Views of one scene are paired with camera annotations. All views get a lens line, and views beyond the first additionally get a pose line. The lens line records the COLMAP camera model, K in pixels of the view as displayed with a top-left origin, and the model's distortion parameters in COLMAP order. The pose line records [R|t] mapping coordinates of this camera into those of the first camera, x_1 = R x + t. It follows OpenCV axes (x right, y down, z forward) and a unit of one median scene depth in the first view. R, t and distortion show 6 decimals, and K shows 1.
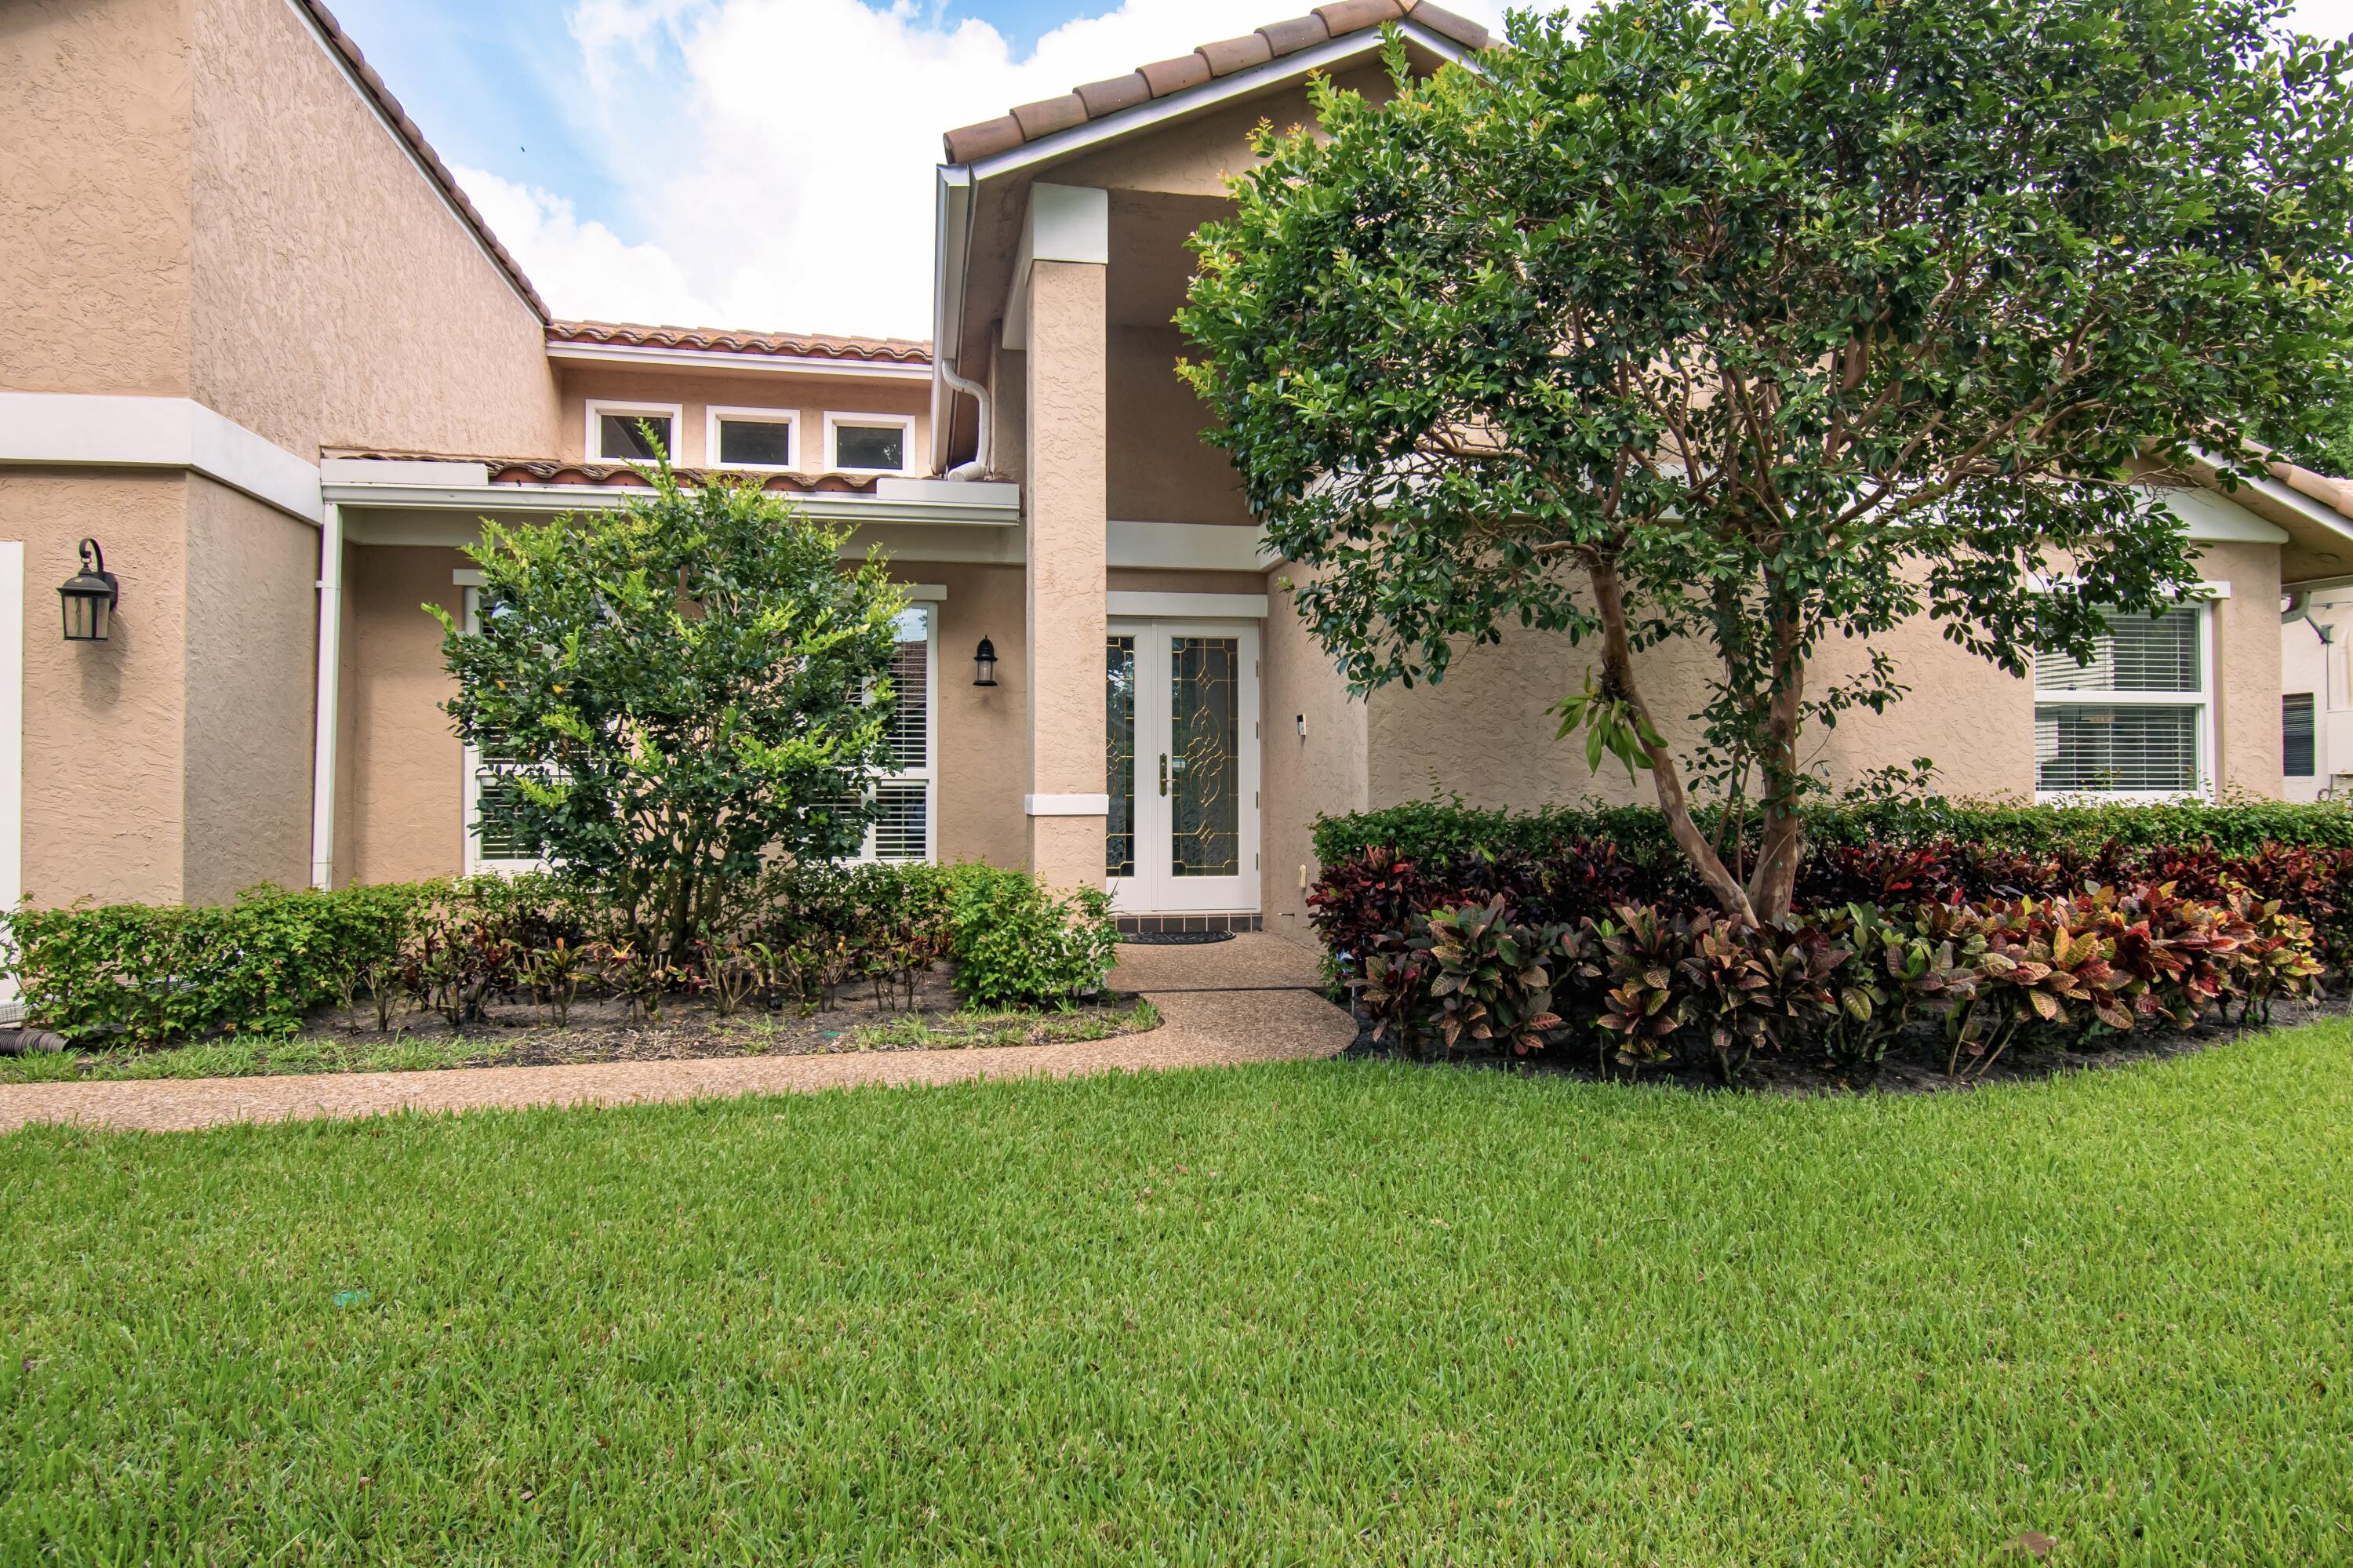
lens RADIAL K [[1486.6, 0, 1196.1], [0, 1486.6, 775.4], [0, 0, 1]] dist [-0.000352, -0.012173]
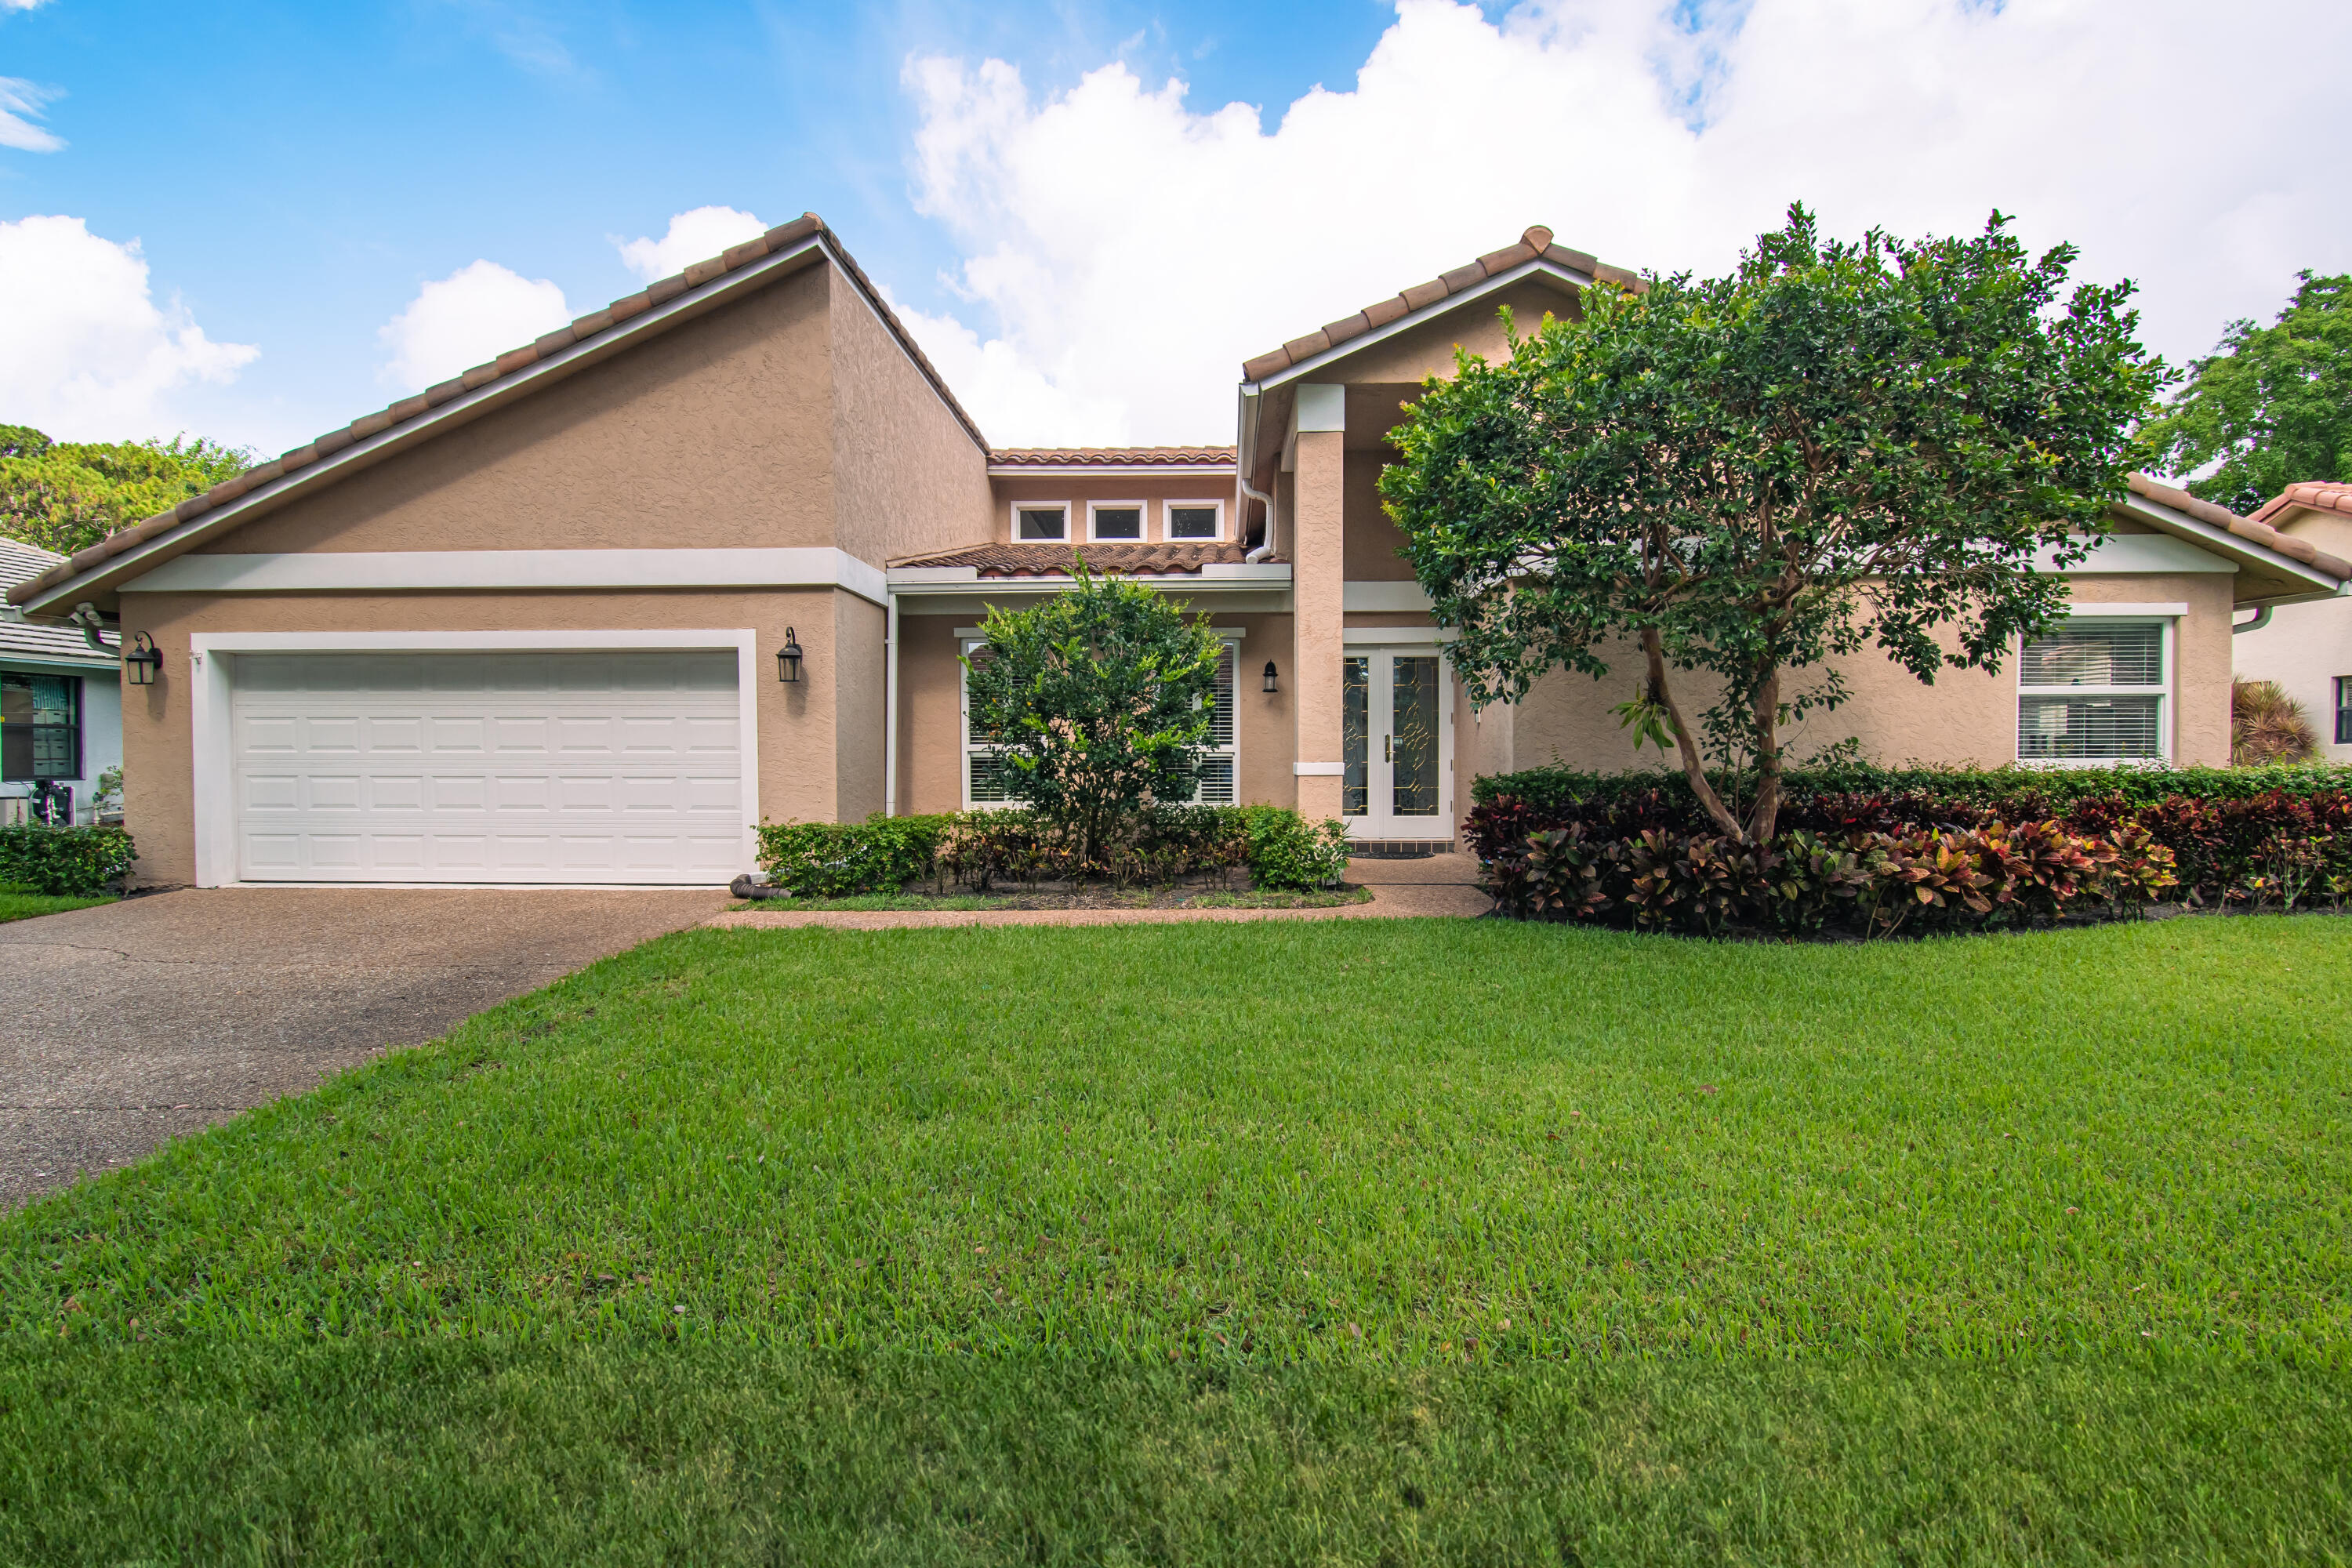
lens RADIAL K [[1206.6, 0, 1164.6], [0, 1206.6, 795.7], [0, 0, 1]] dist [-0.000915, -0.006940]
pose [[0.972600, 0.004648, -0.232438, 0.064183], [0.005591, 0.999043, 0.043372, -0.010573], [0.232417, -0.043483, 0.971644, -0.370684]]
